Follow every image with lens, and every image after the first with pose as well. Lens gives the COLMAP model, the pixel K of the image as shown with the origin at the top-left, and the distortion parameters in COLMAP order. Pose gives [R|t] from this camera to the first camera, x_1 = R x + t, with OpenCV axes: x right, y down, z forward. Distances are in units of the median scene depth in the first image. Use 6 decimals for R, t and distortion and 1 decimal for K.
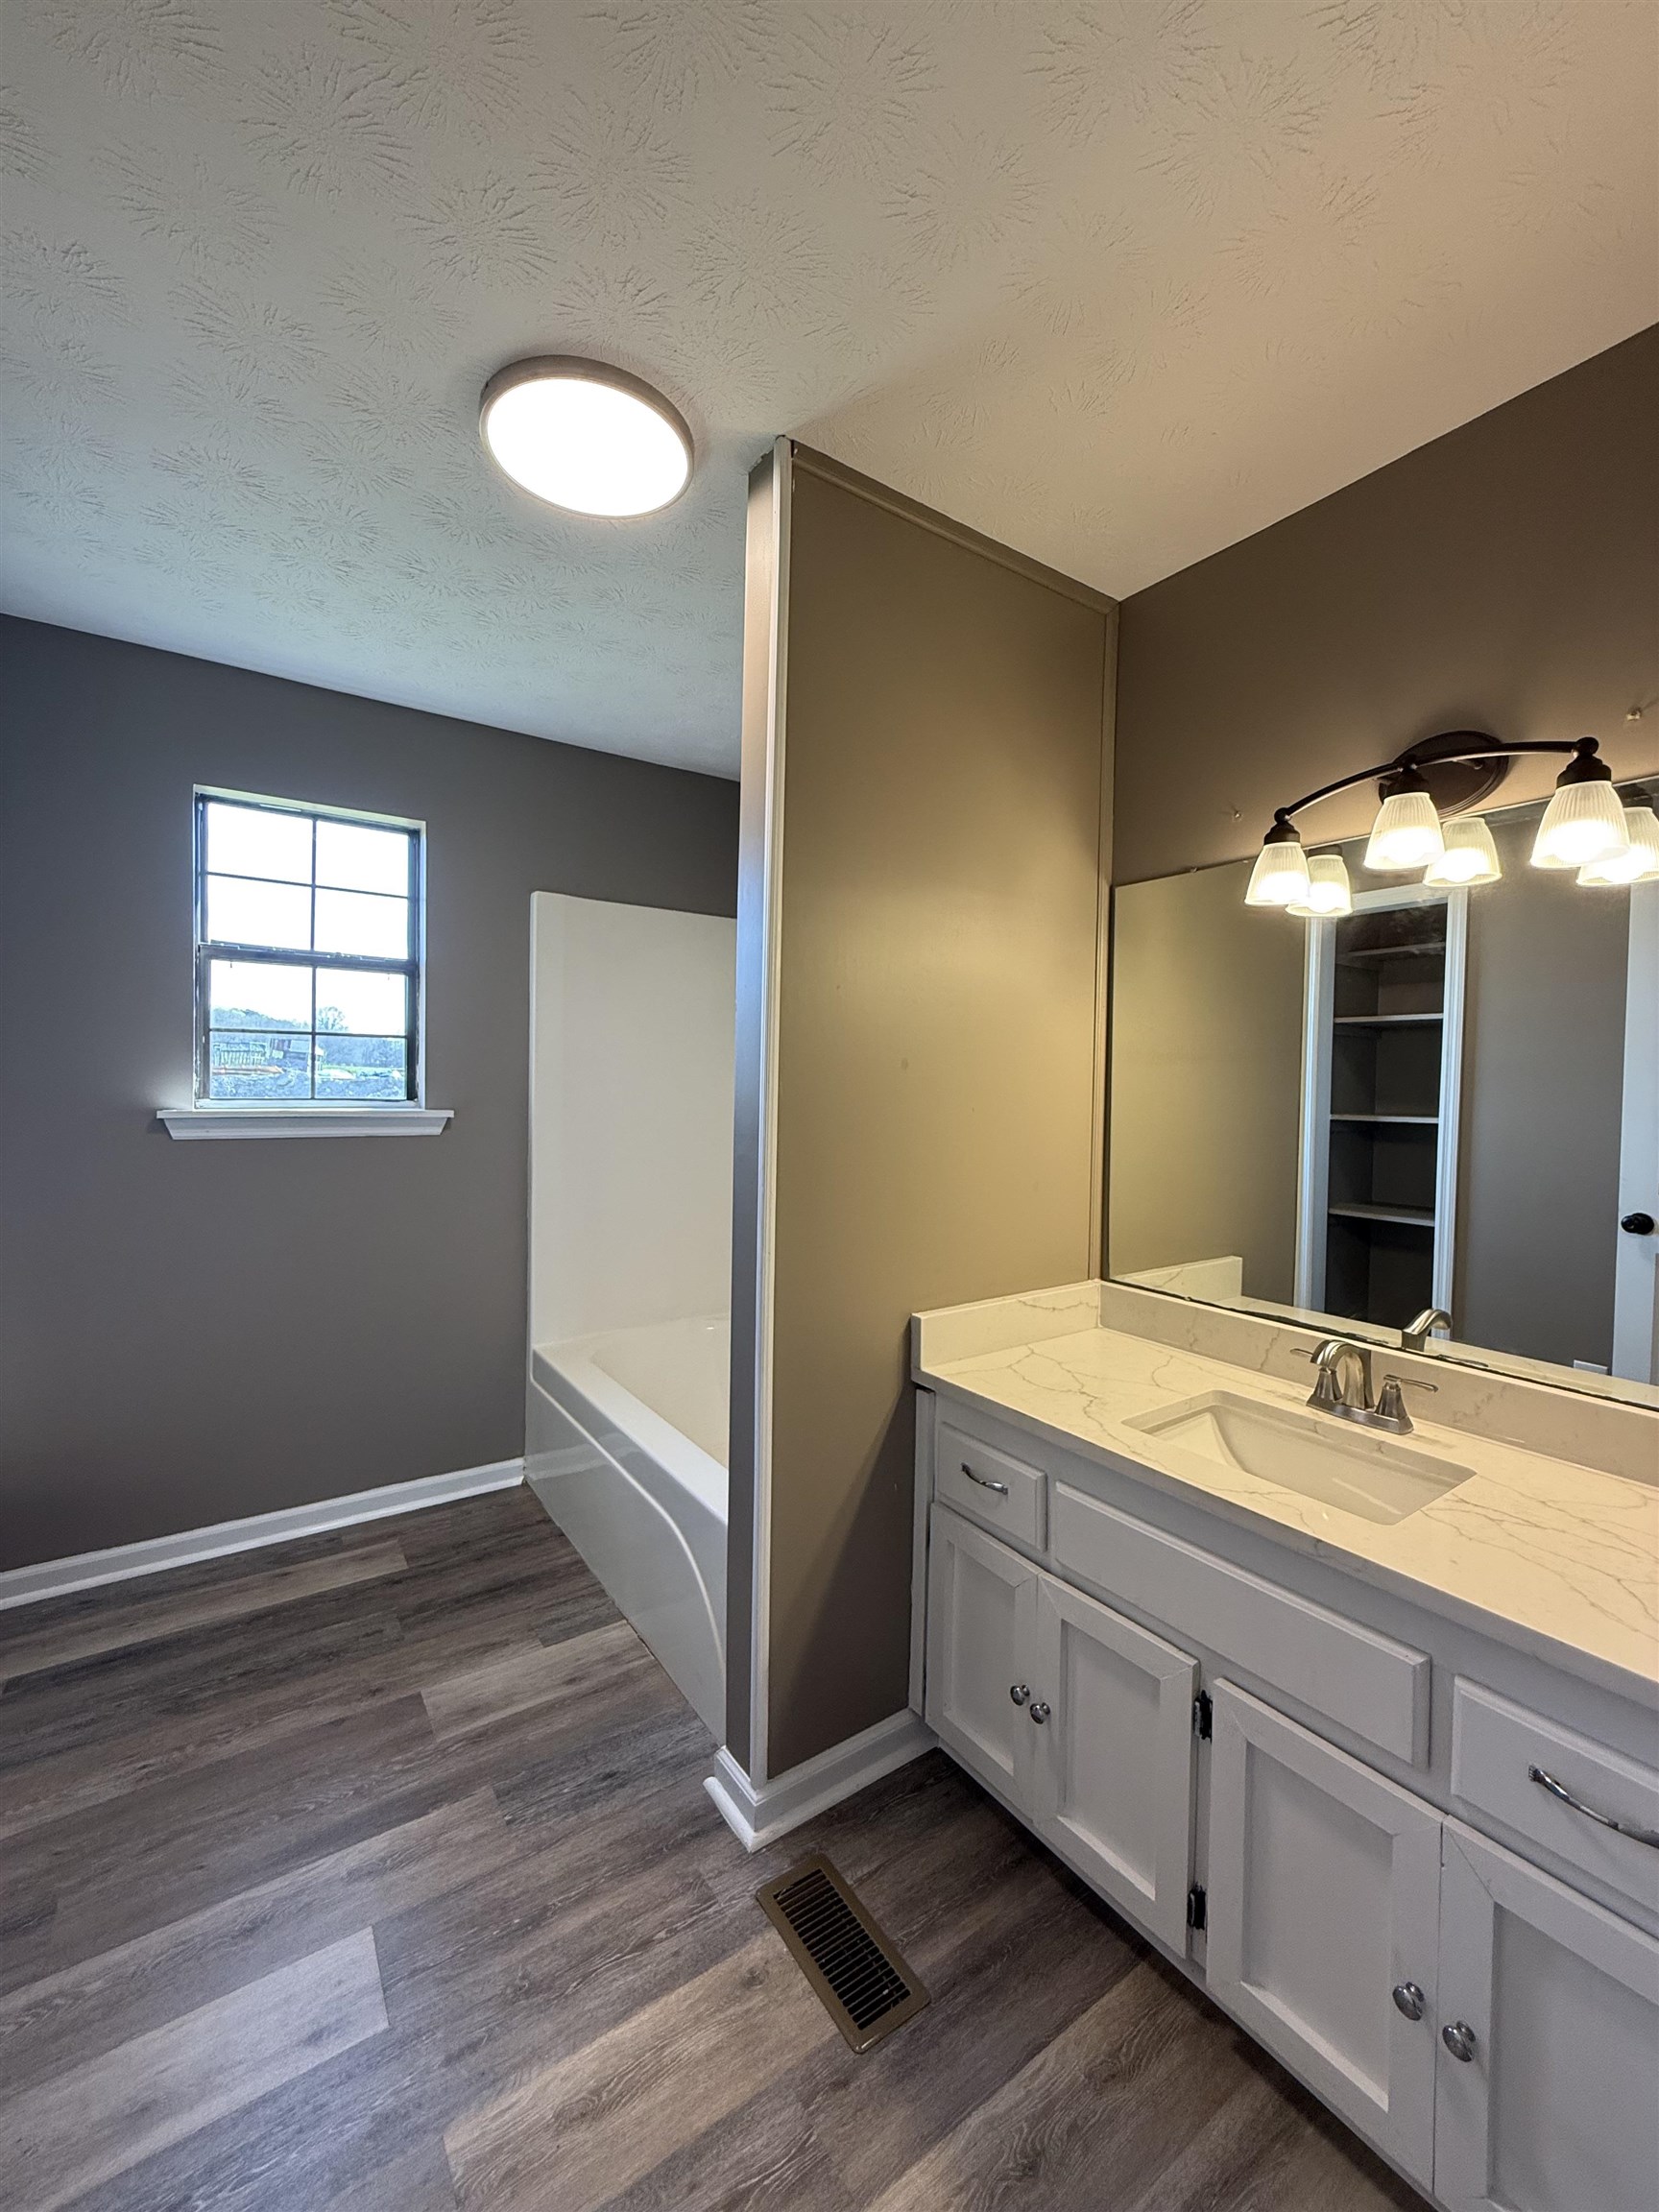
lens RADIAL K [[882.8, 0, 832.1], [0, 882.8, 1095.2], [0, 0, 1]] dist [-0.001322, 0.000706]
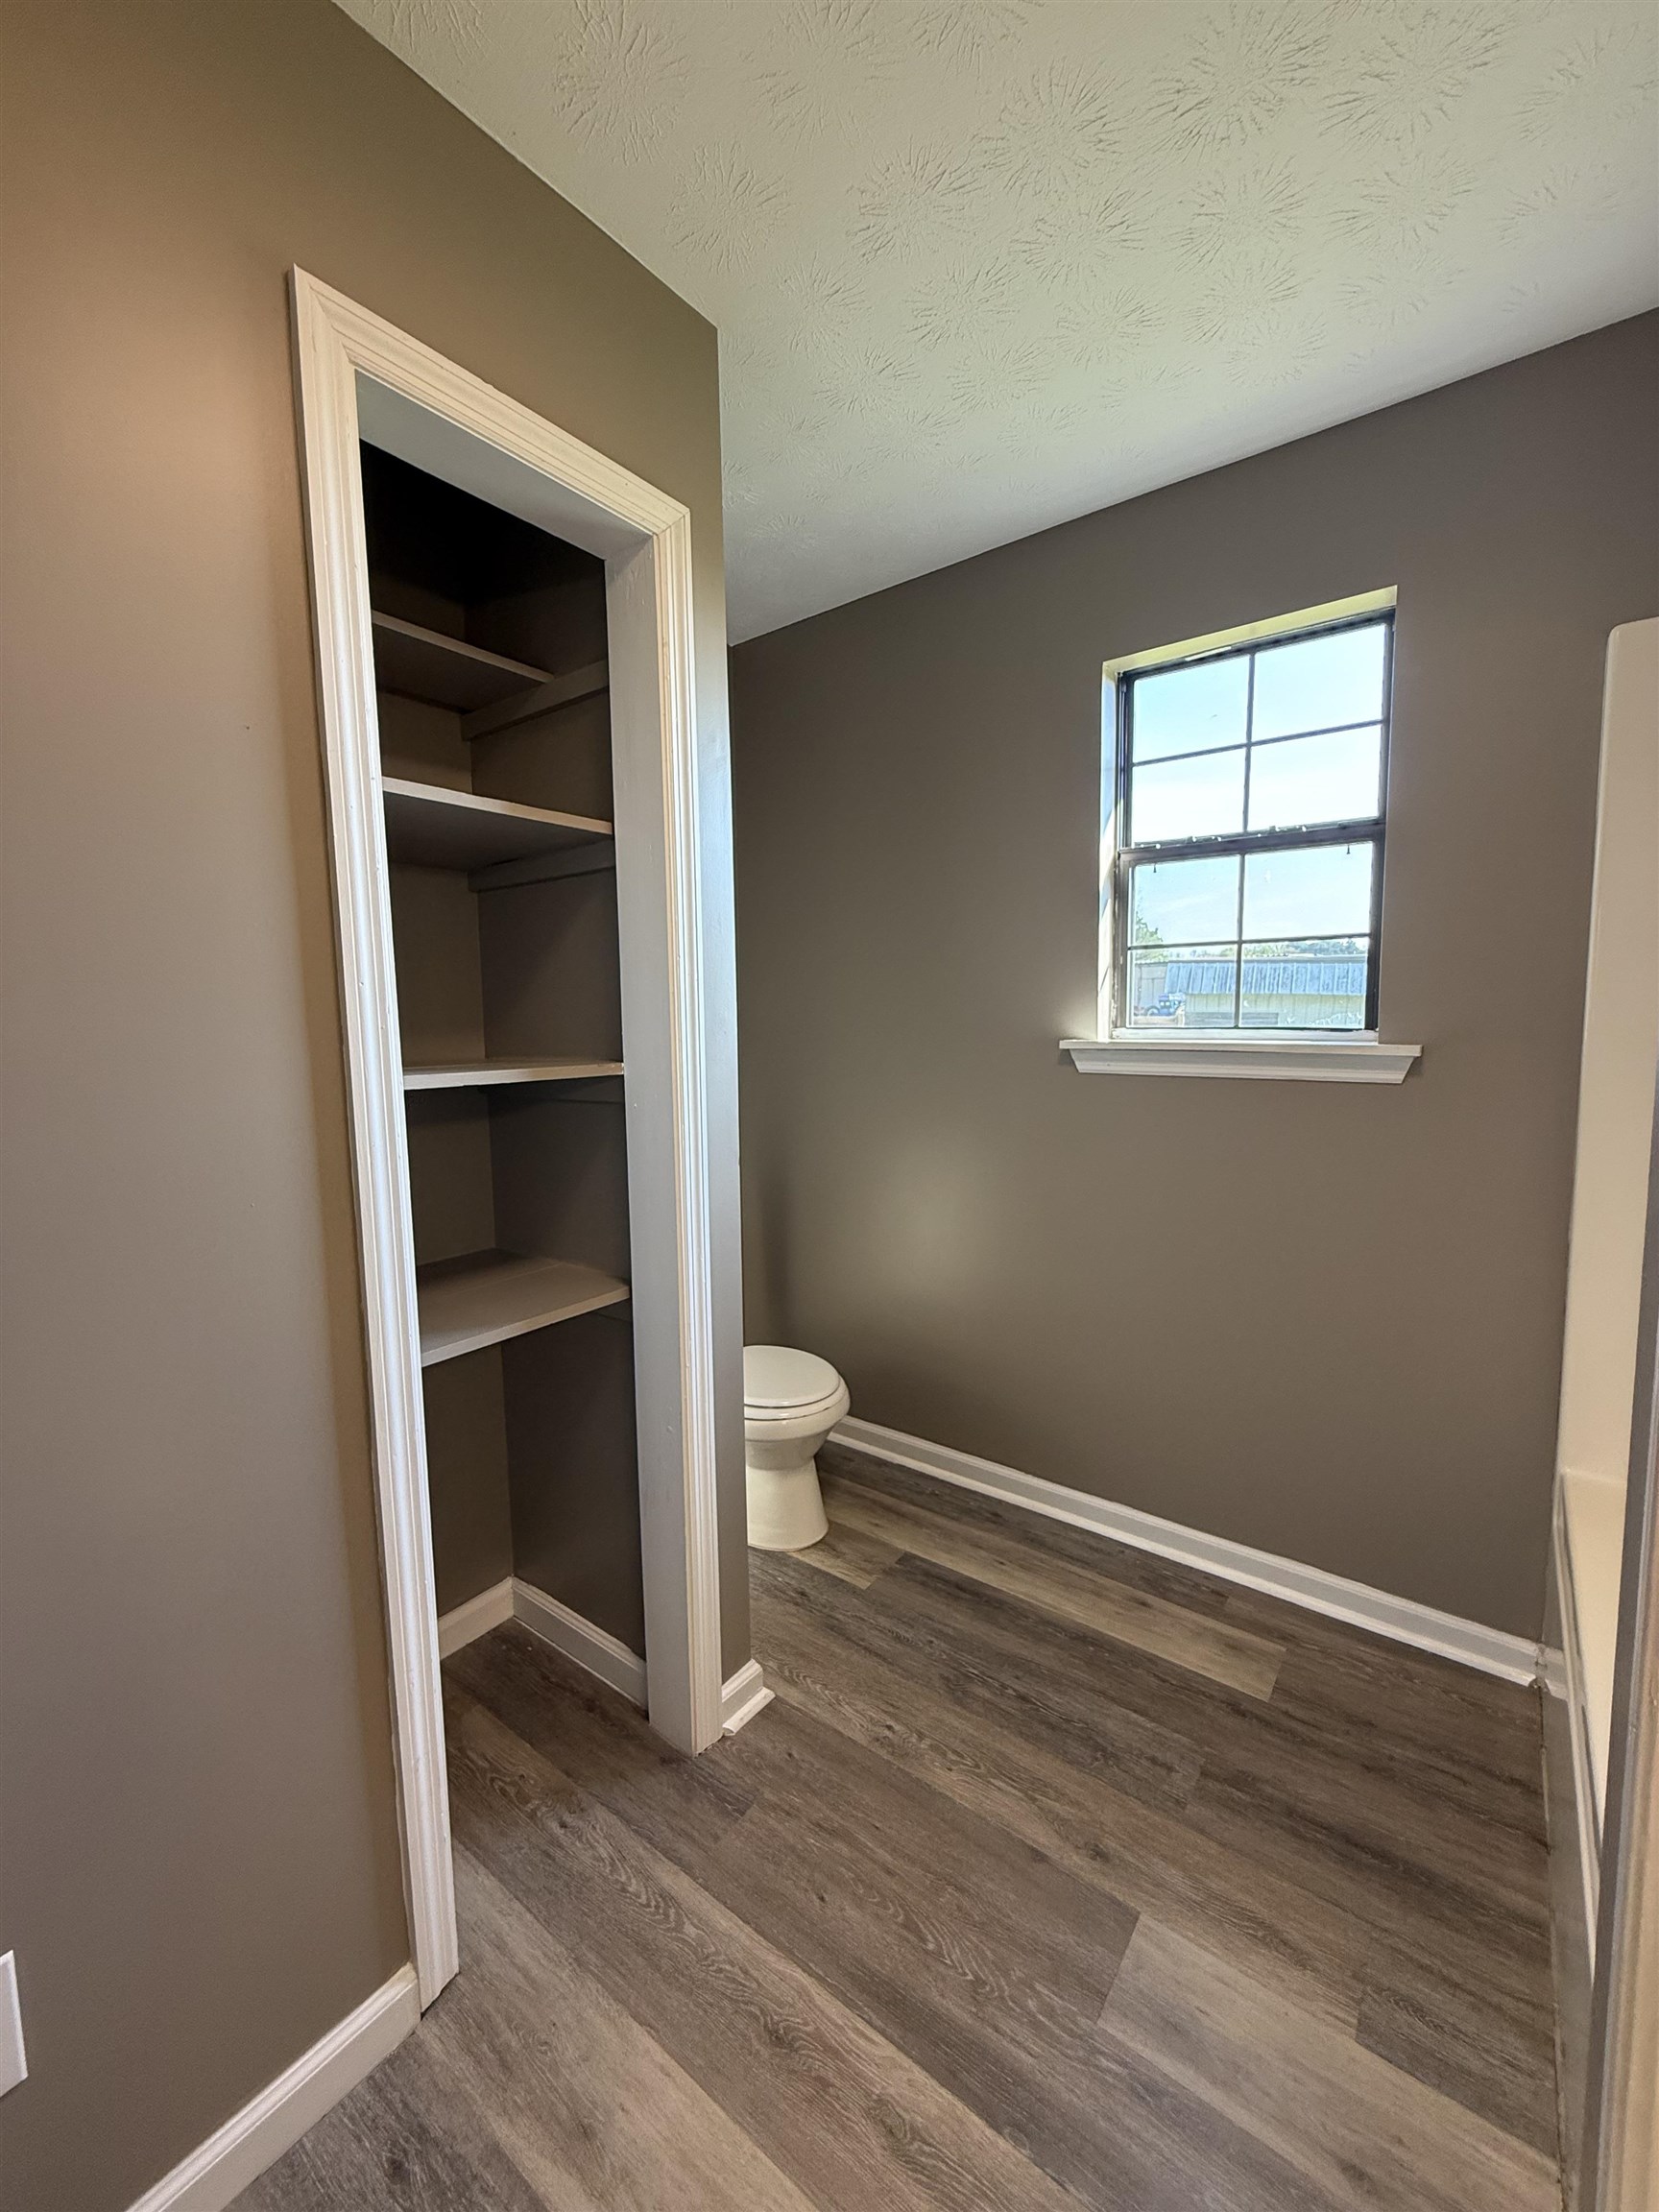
lens RADIAL K [[886.2, 0, 832.9], [0, 886.2, 1095.4], [0, 0, 1]] dist [-0.001037, 0.000900]
pose [[0.307672, 0.066904, -0.949137, 0.044819], [0.000709, 0.997508, 0.070544, 0.008907], [0.951492, -0.022378, 0.306858, 0.469182]]
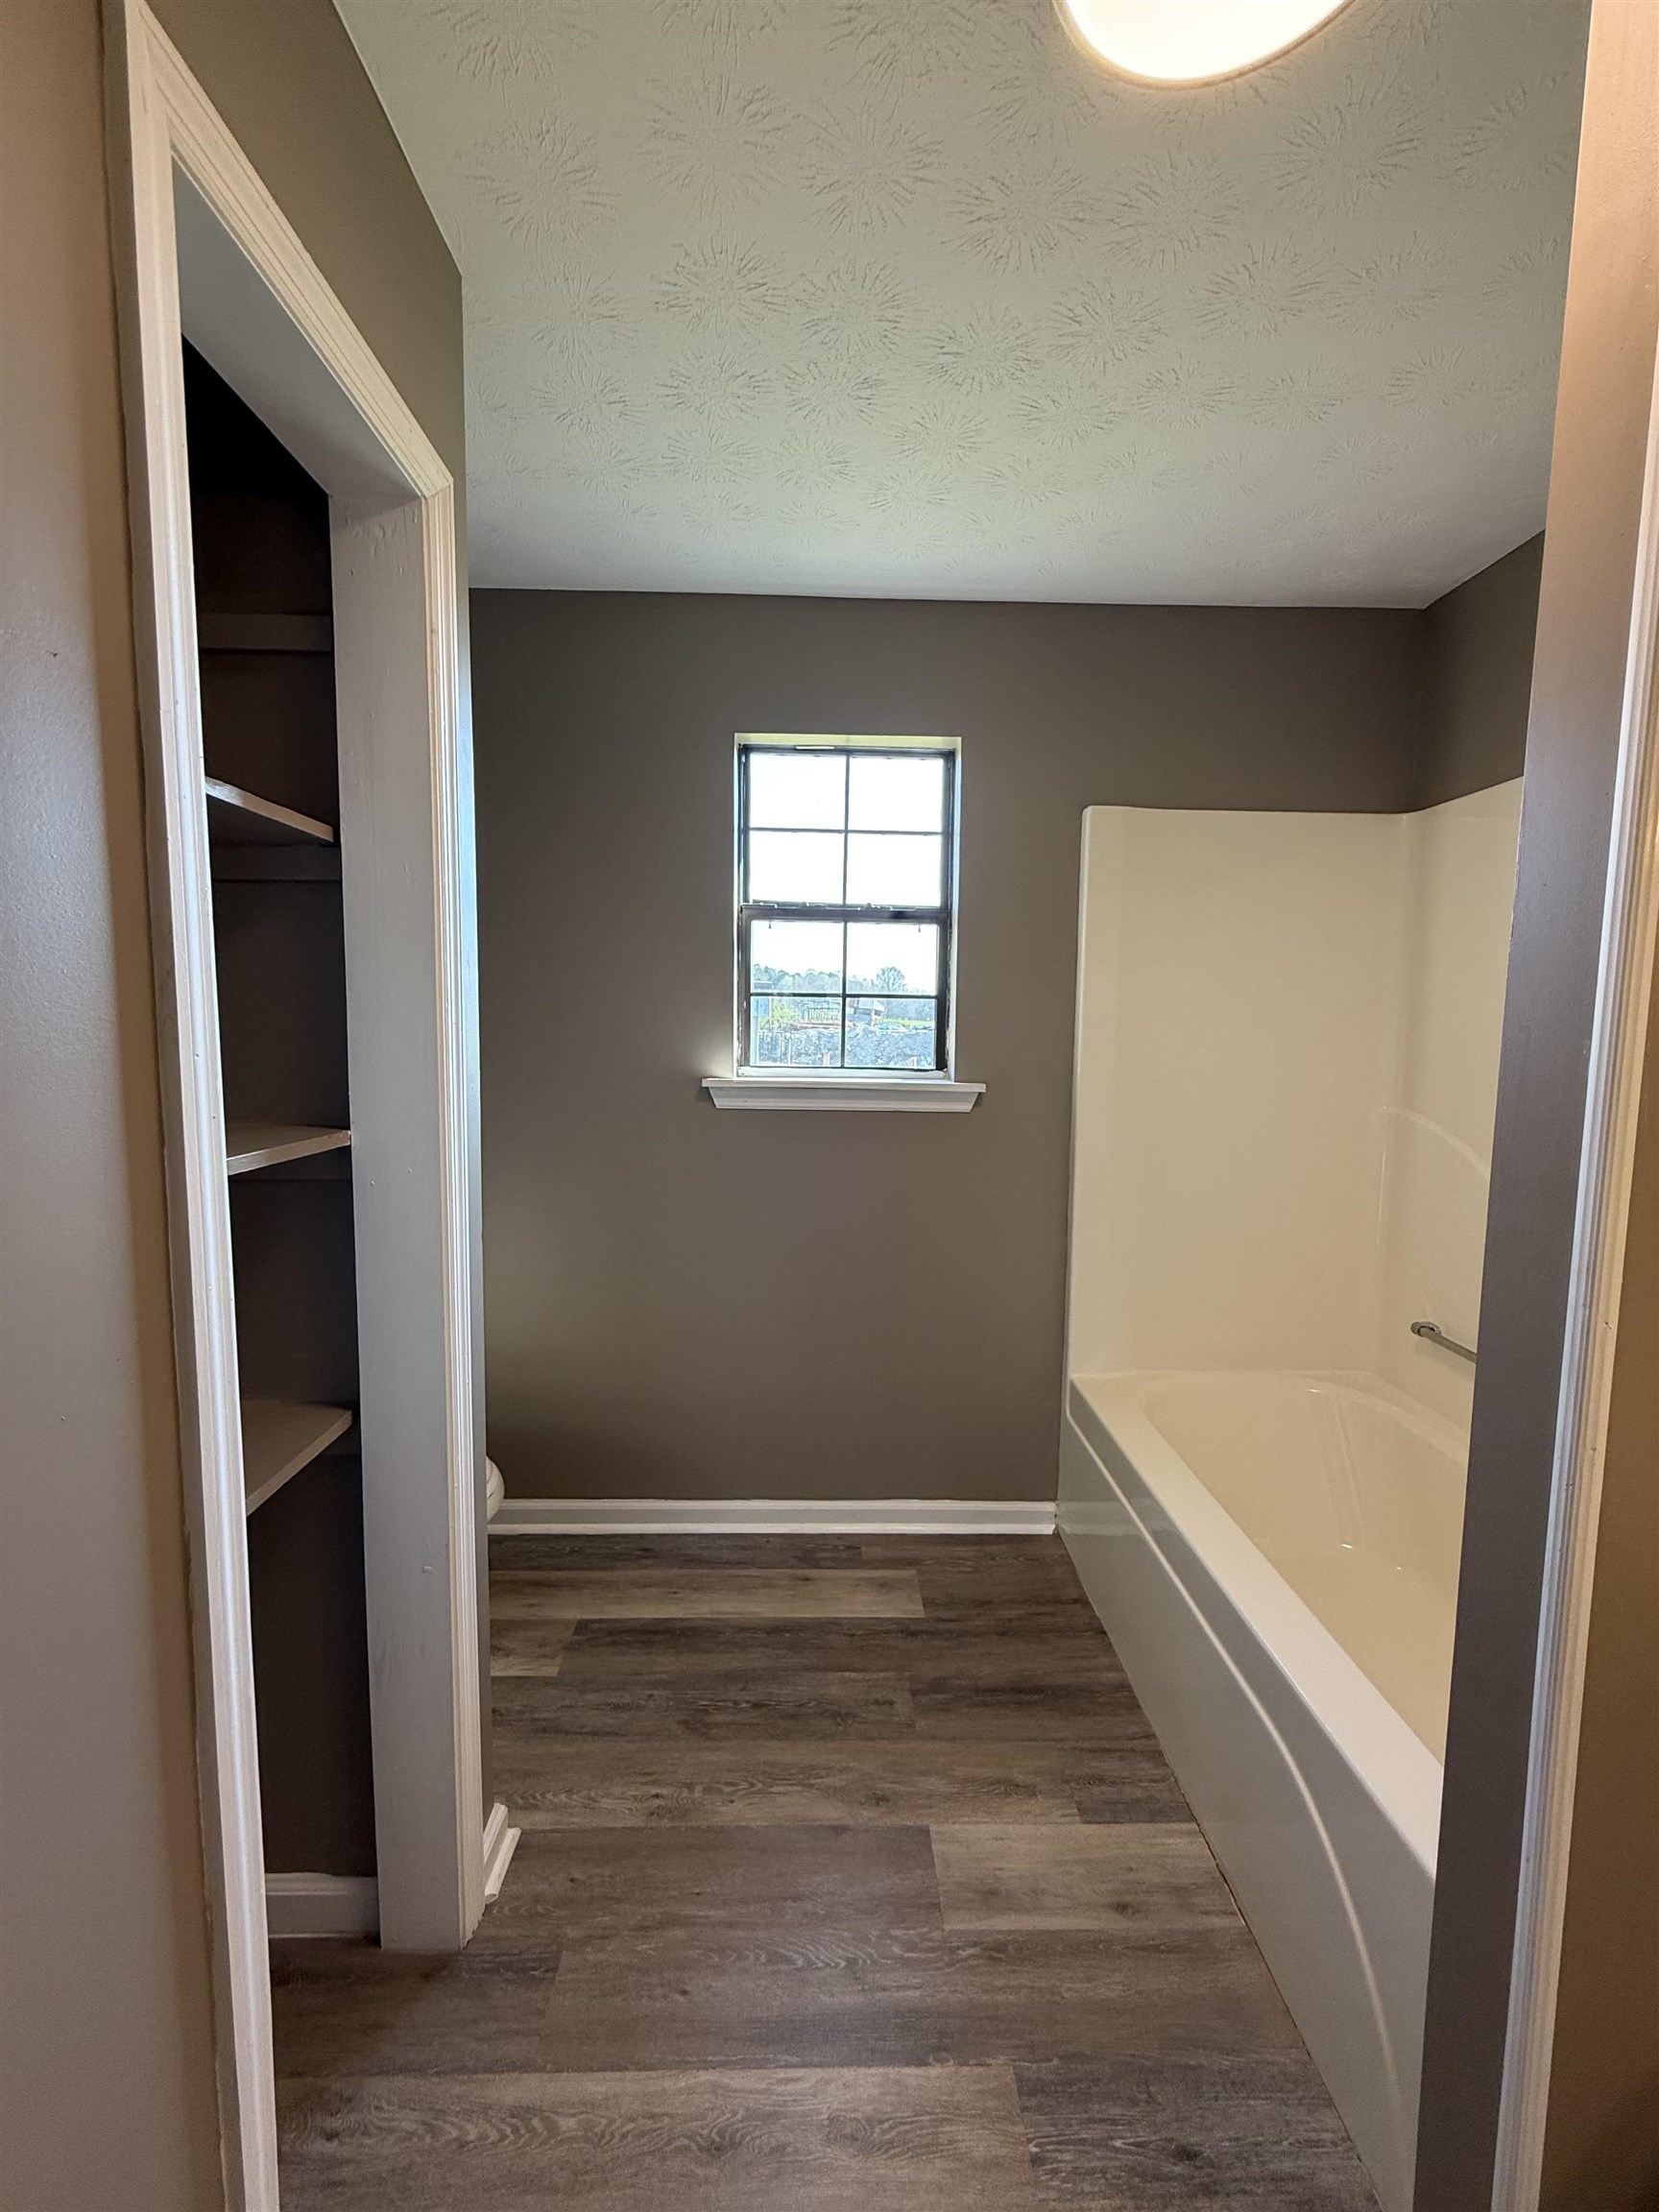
lens RADIAL K [[882.8, 0, 832.1], [0, 882.8, 1095.2], [0, 0, 1]] dist [-0.001322, 0.000706]
pose [[0.835010, 0.040351, -0.548753, -0.103674], [-0.010643, 0.998305, 0.057212, -0.021243], [0.550132, -0.041932, 0.834025, 0.252666]]
